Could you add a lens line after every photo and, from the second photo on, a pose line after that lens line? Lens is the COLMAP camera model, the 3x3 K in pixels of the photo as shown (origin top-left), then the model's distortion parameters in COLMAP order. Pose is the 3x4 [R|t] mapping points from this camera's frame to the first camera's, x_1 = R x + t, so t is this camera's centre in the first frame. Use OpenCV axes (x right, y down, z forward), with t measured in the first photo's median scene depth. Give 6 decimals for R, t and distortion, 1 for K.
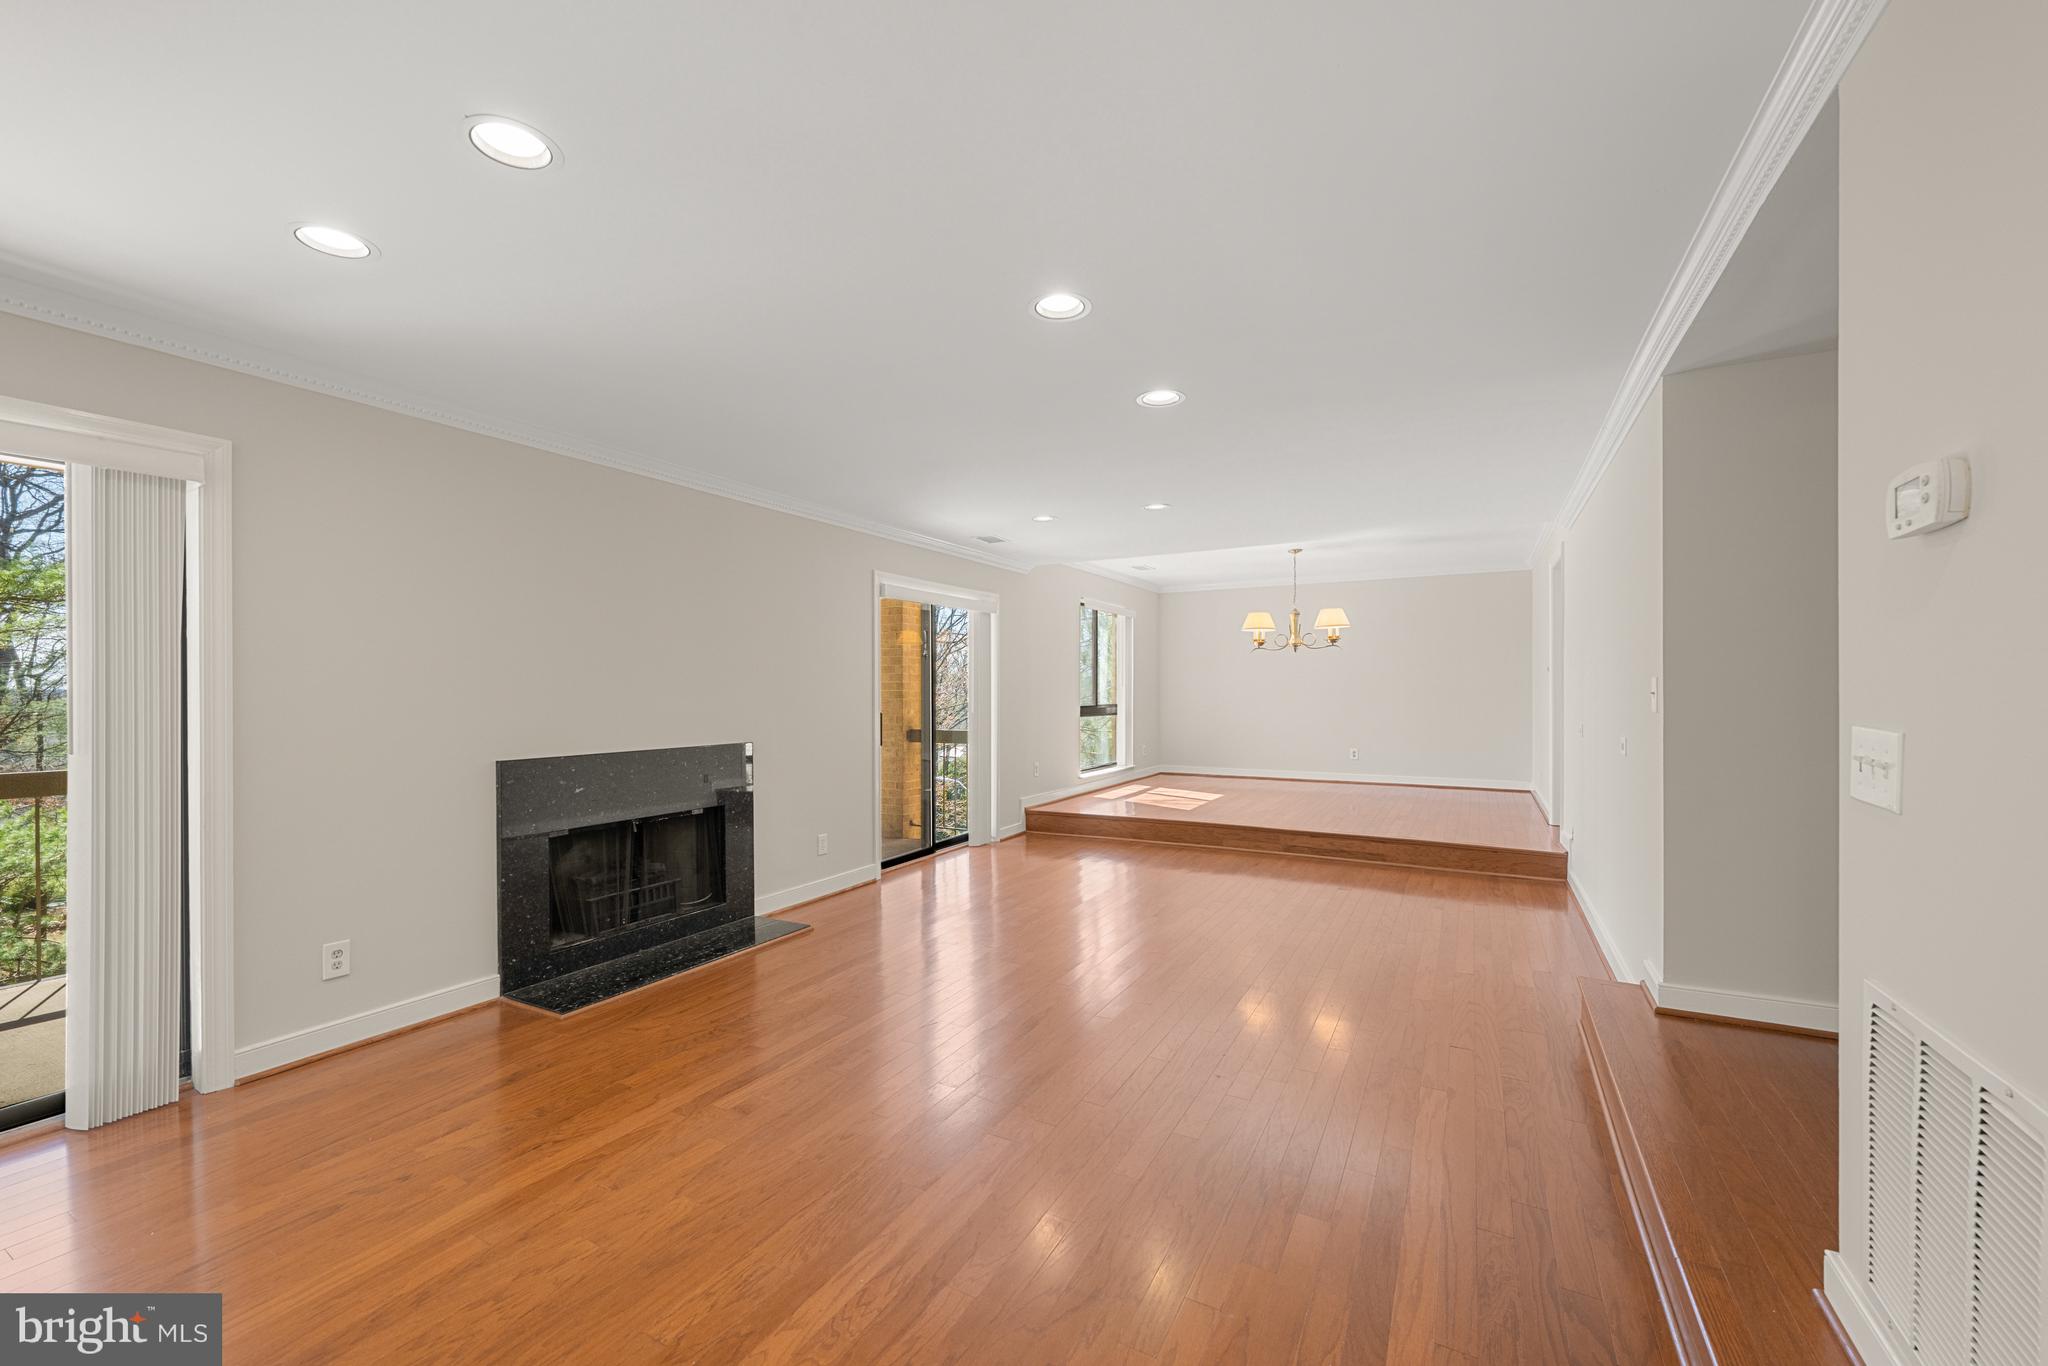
lens RADIAL K [[804.3, 0, 1012.2], [0, 804.3, 687.0], [0, 0, 1]] dist [-0.003798, -0.000178]
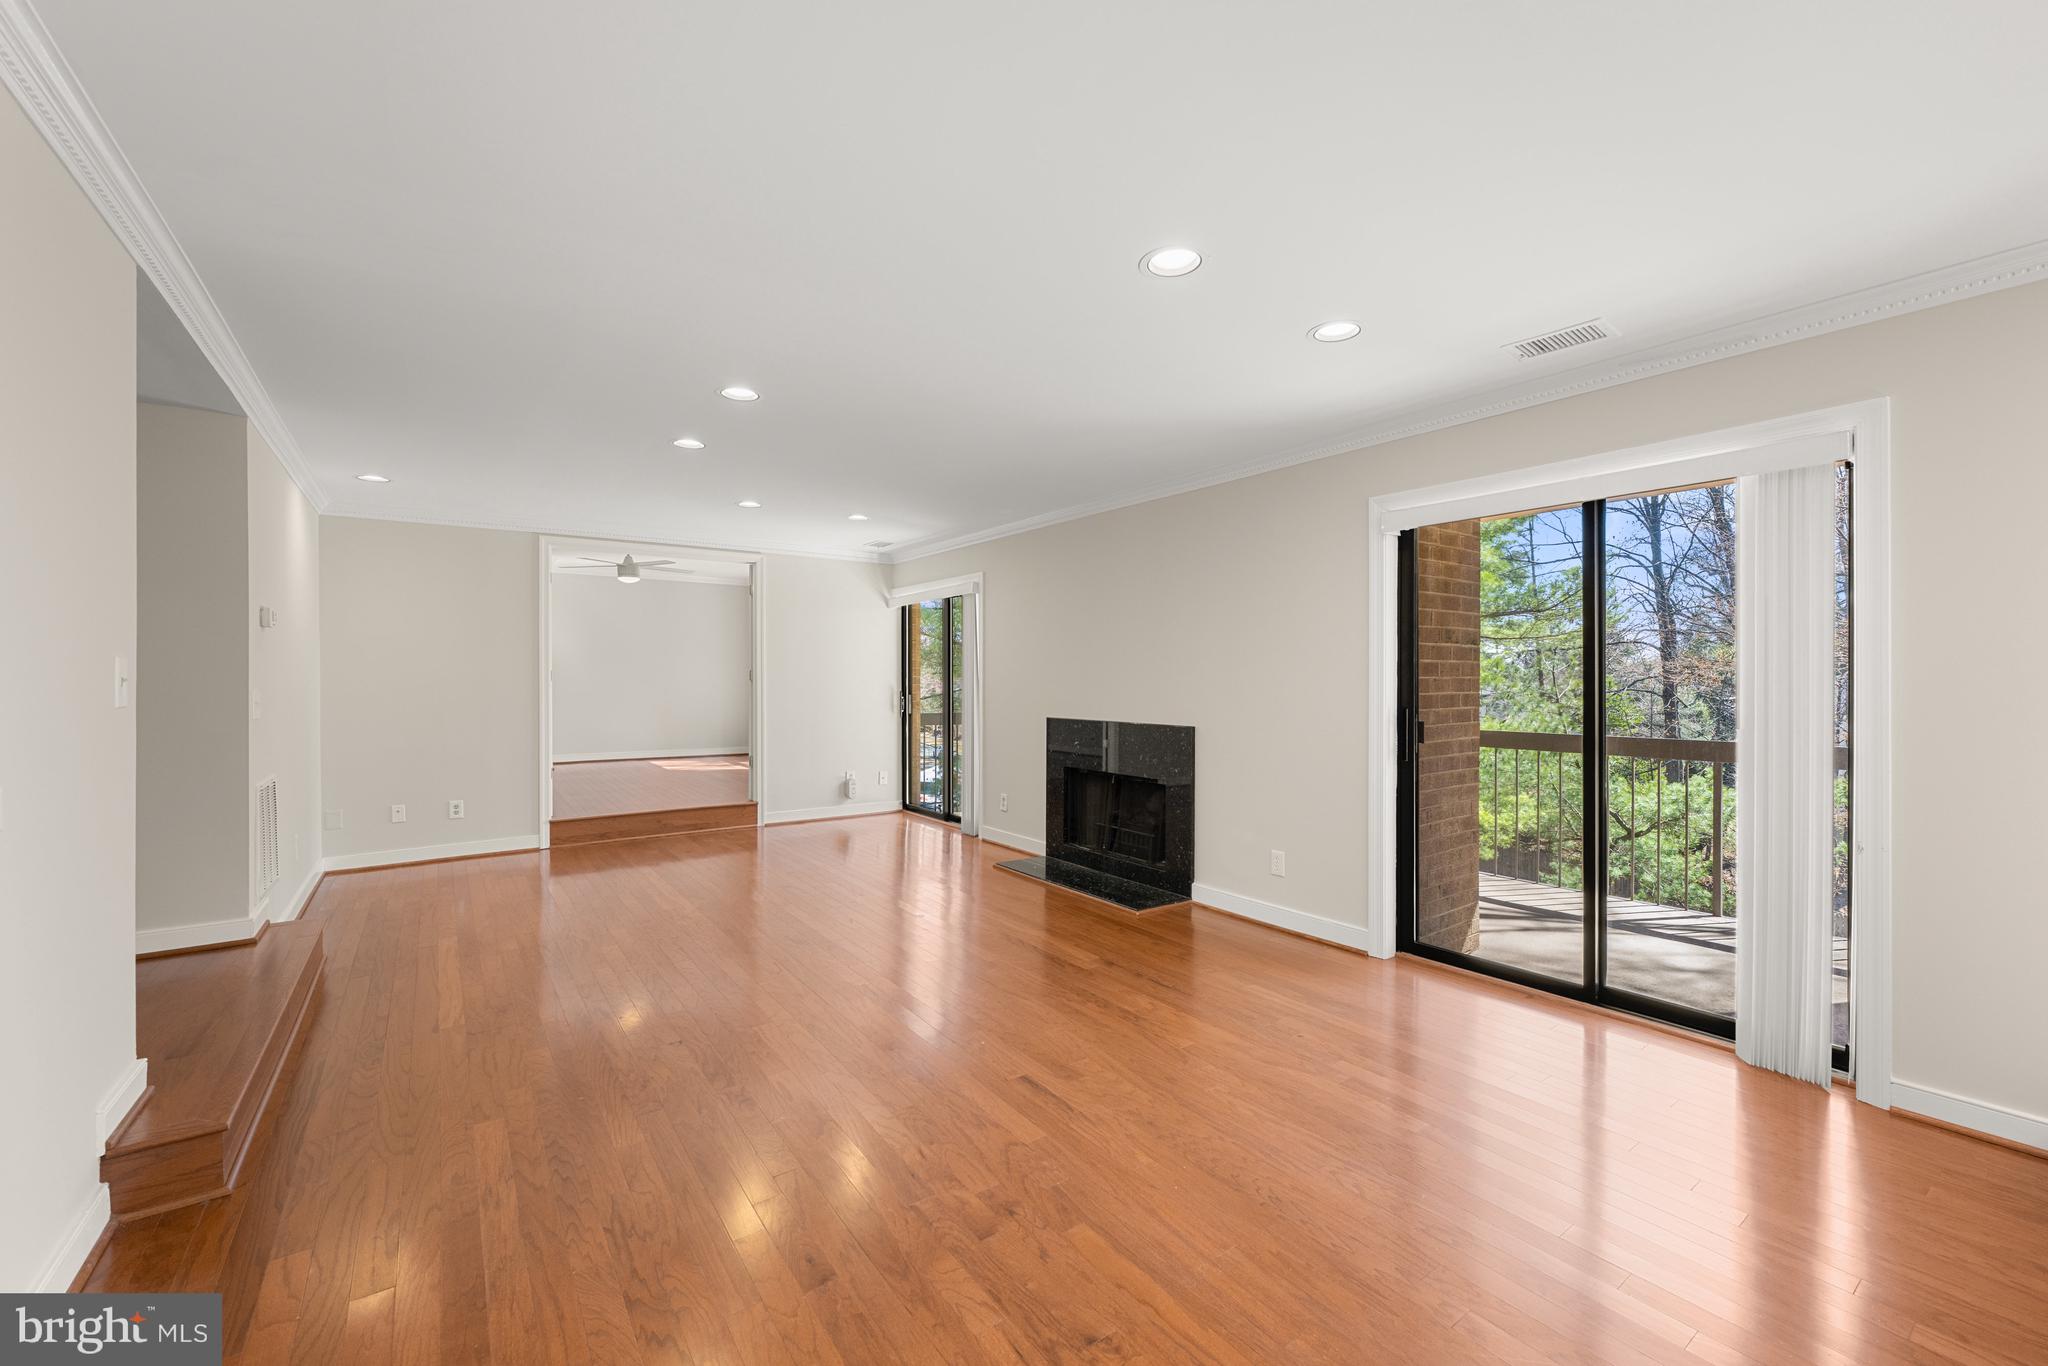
lens RADIAL K [[811.2, 0, 1025.4], [0, 811.2, 671.4], [0, 0, 1]] dist [-0.000025, 0.000045]
pose [[-0.410778, -0.004157, -0.911726, 0.597796], [0.005463, 0.999960, -0.007021, 0.004865], [0.911719, -0.007865, -0.410739, 1.062060]]
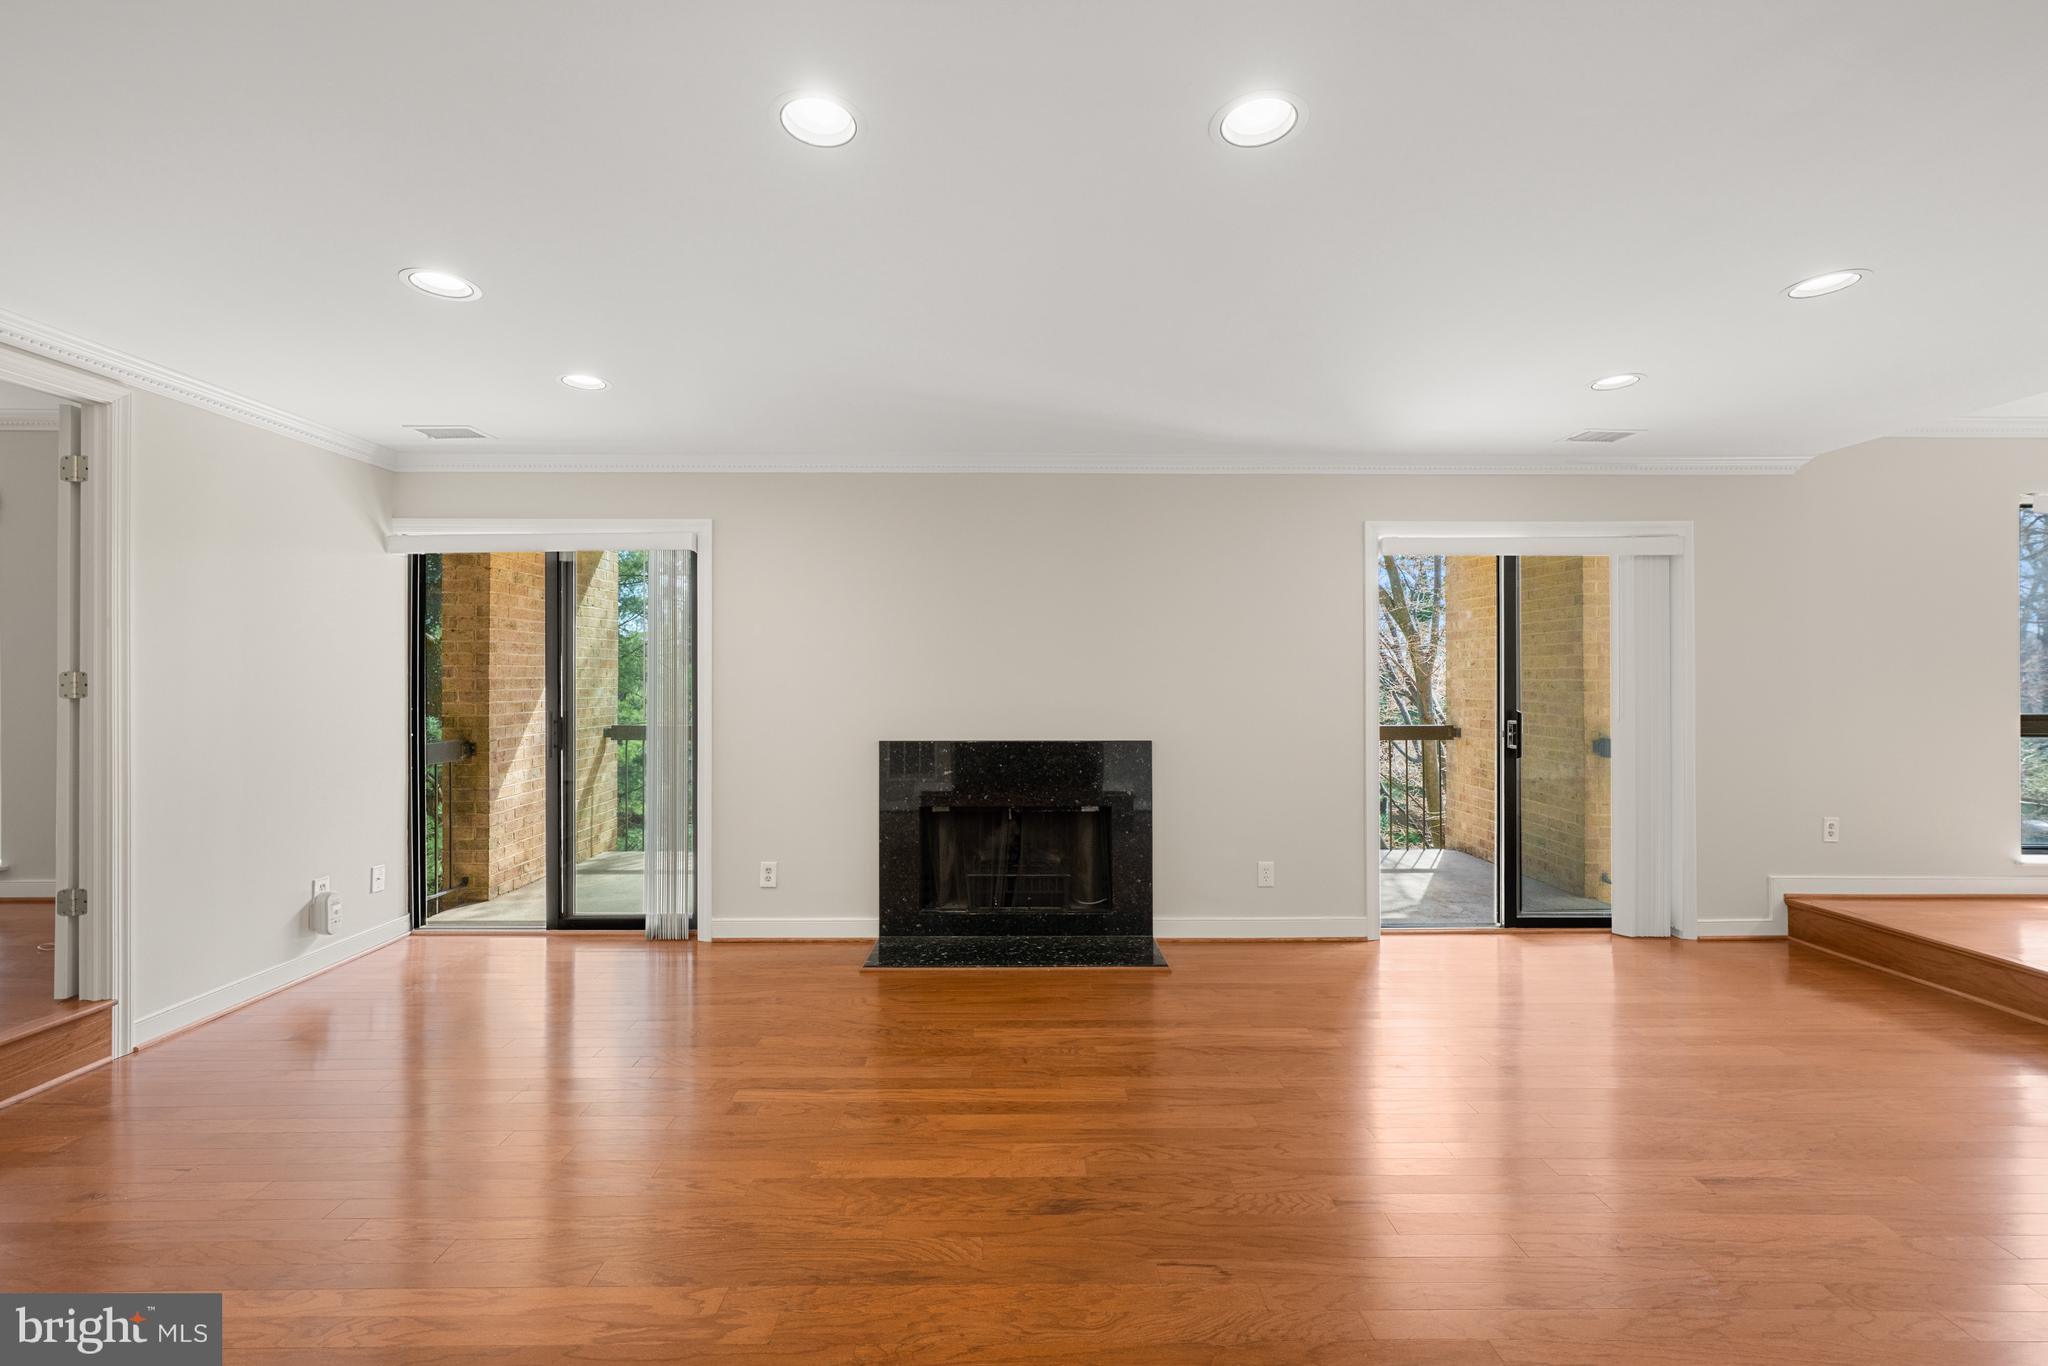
lens RADIAL K [[811.2, 0, 1025.4], [0, 811.2, 671.4], [0, 0, 1]] dist [-0.000025, 0.000045]
pose [[0.504725, 0.001900, -0.863278, 0.332061], [0.002372, 0.999991, 0.003588, -0.010318], [0.863277, -0.003858, 0.504716, 0.369062]]
